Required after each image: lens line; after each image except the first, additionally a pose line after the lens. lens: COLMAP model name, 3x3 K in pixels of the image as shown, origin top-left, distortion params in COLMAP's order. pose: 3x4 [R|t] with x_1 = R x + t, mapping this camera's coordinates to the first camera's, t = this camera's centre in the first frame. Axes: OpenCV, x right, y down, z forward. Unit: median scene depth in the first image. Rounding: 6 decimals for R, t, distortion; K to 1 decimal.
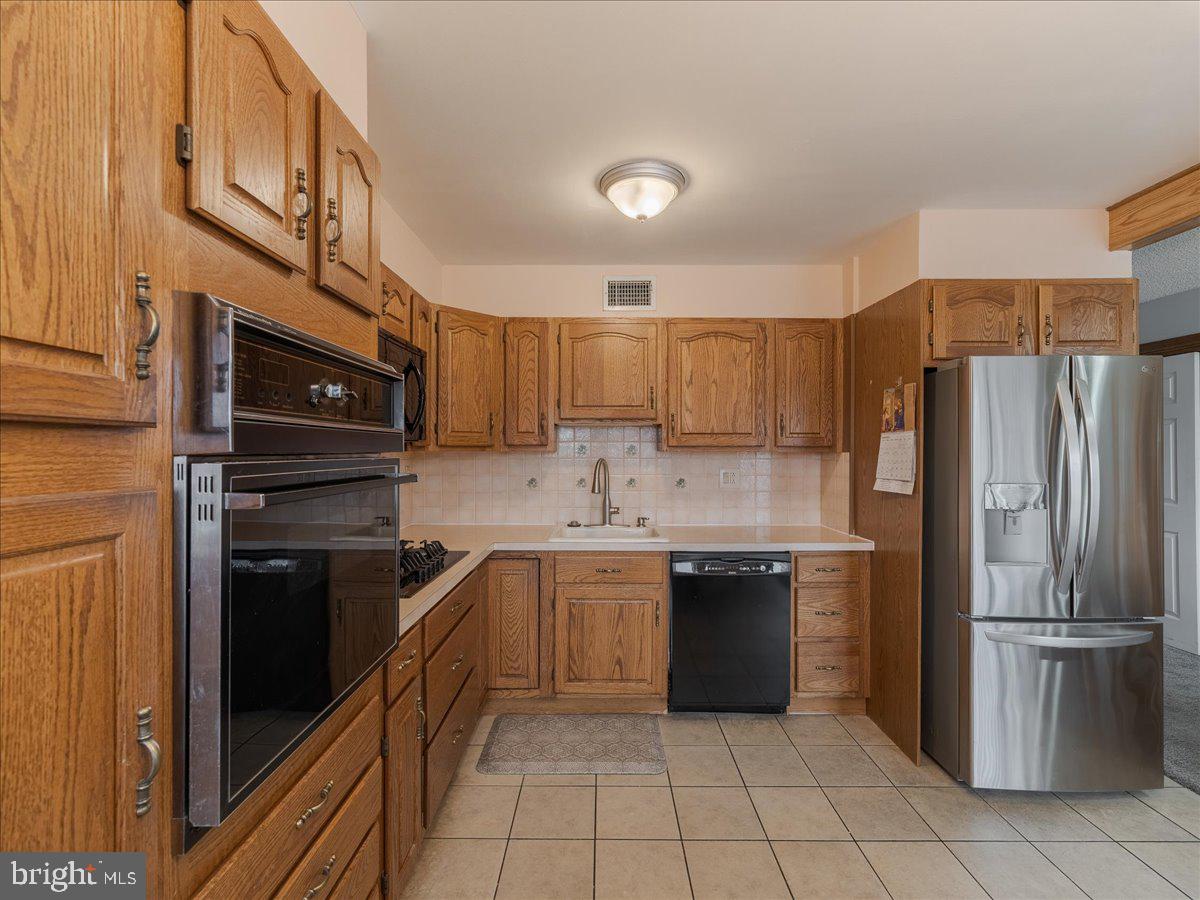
lens RADIAL K [[541.6, 0, 598.3], [0, 541.6, 451.3], [0, 0, 1]] dist [-0.003758, 0.001722]
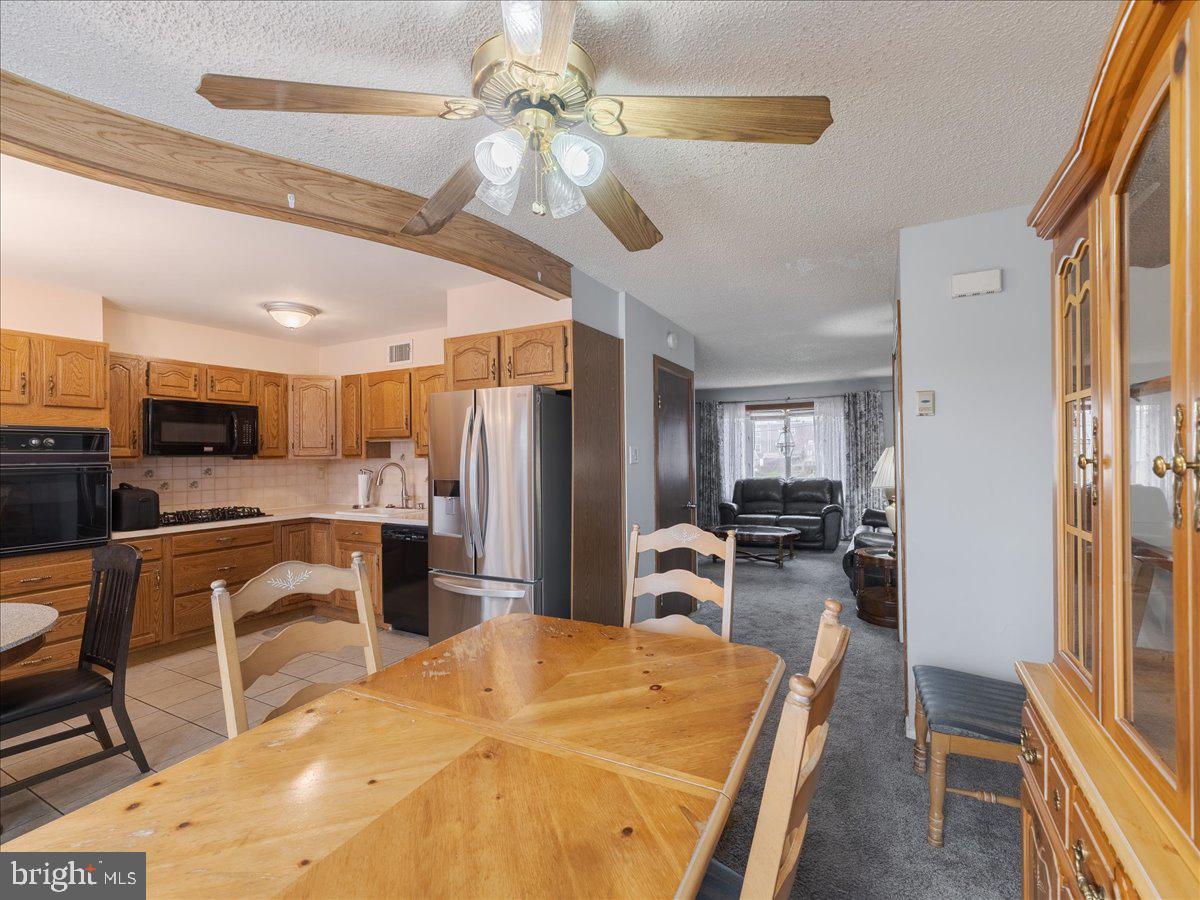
lens RADIAL K [[541.6, 0, 598.3], [0, 541.6, 451.3], [0, 0, 1]] dist [-0.003758, 0.001722]
pose [[0.884167, -0.014883, -0.466933, 1.264180], [0.011494, 0.999883, -0.010107, 0.002698], [0.467029, 0.003569, 0.884235, -0.074164]]
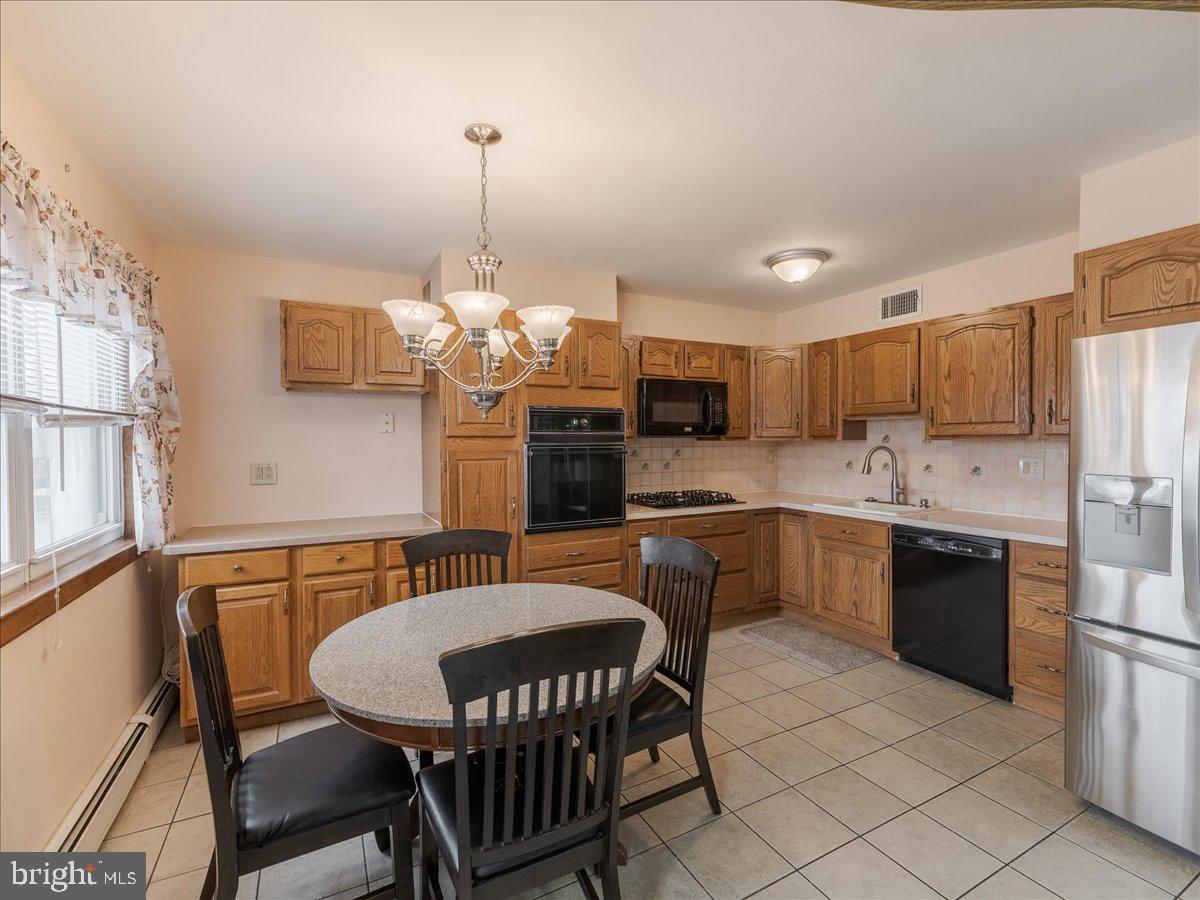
lens RADIAL K [[541.6, 0, 598.3], [0, 541.6, 451.3], [0, 0, 1]] dist [-0.003758, 0.001722]
pose [[0.467670, 0.014446, -0.883785, 0.801090], [0.004162, 0.999819, 0.018545, -0.000514], [0.883894, -0.012352, 0.467525, -0.125204]]
